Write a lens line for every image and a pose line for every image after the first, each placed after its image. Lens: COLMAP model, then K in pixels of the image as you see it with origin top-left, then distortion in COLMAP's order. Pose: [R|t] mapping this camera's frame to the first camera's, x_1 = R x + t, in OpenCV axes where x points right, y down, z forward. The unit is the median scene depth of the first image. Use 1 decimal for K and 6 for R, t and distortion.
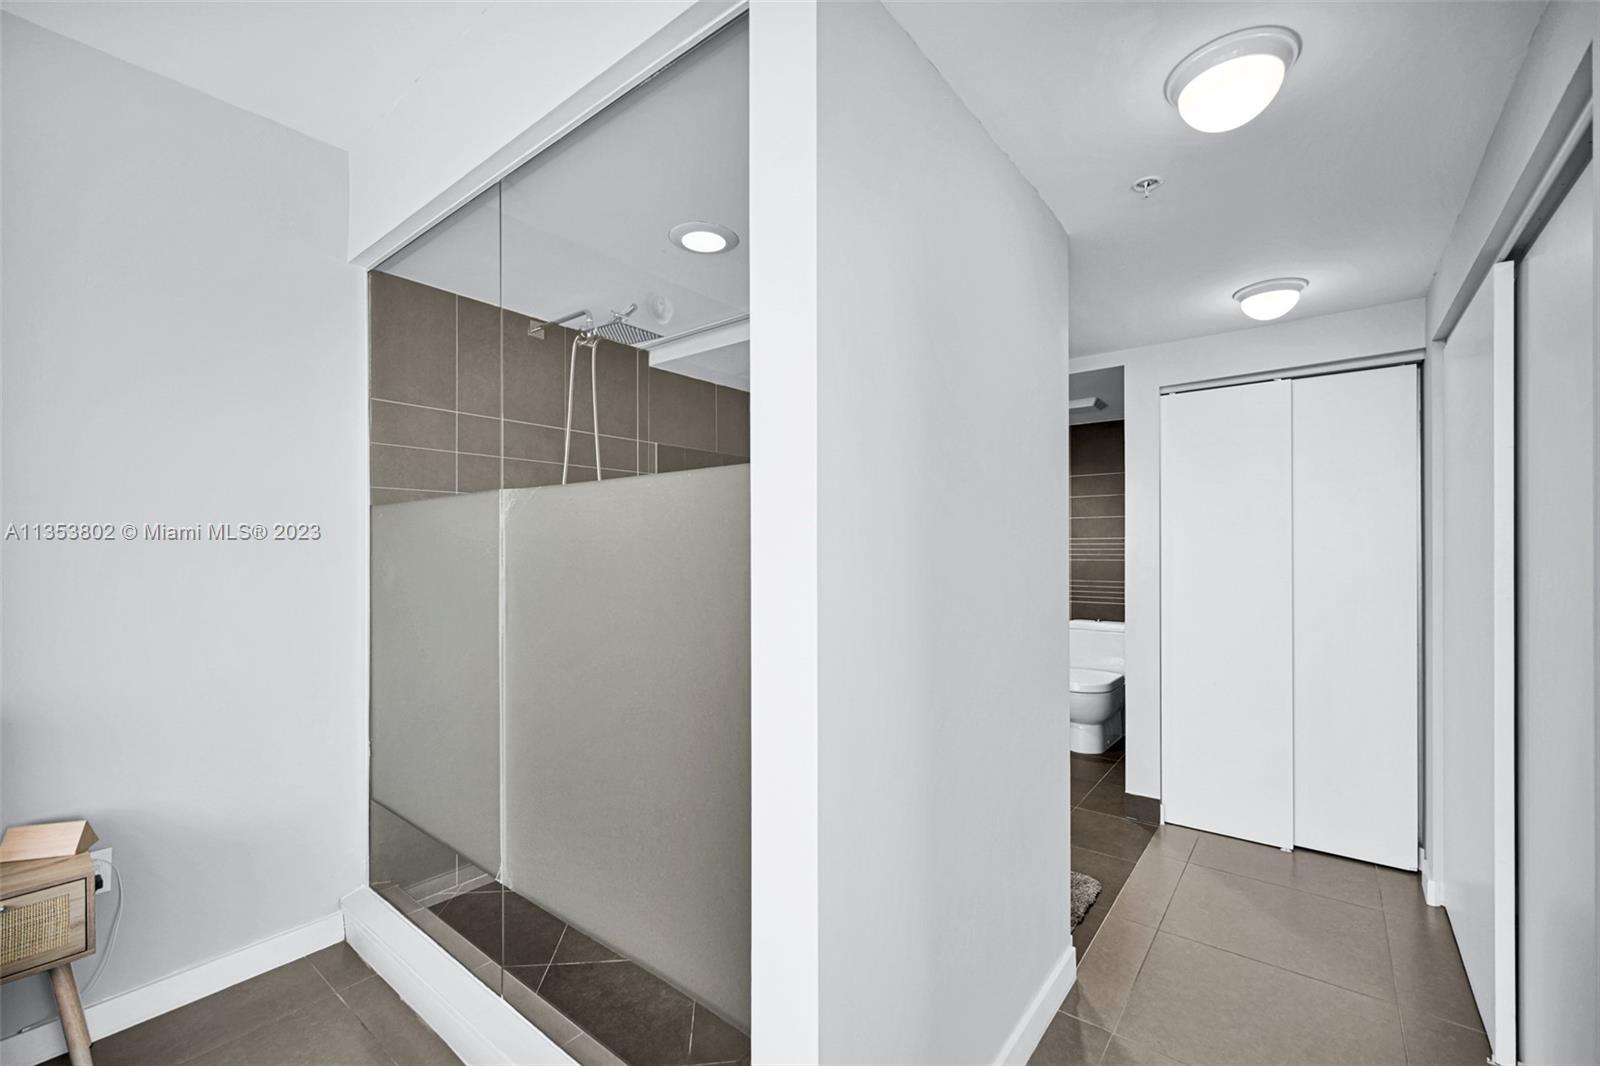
lens RADIAL K [[671.7, 0, 806.4], [0, 671.7, 541.9], [0, 0, 1]] dist [-0.001378, -0.000055]
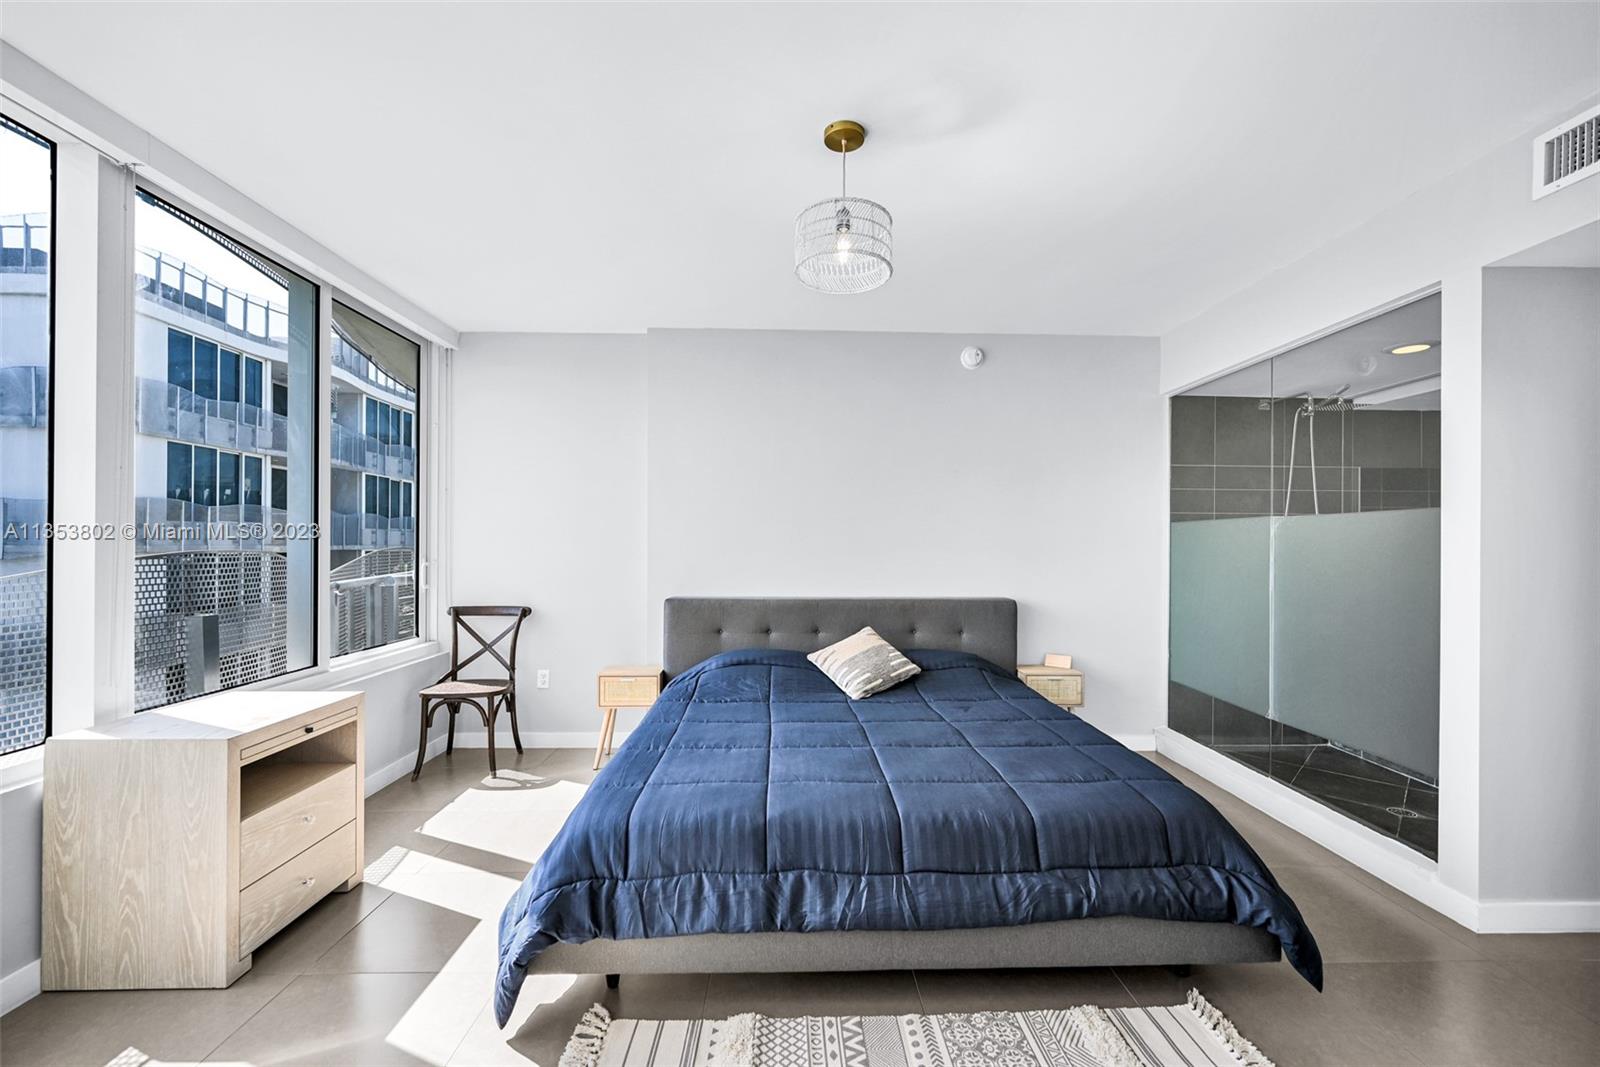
lens RADIAL K [[671.7, 0, 806.4], [0, 671.7, 542.4], [0, 0, 1]] dist [-0.001378, -0.000055]
pose [[0.638313, 0.006567, -0.769749, 0.139617], [-0.001713, 0.999973, 0.007111, -0.010796], [0.769775, -0.003221, 0.638307, -0.964179]]
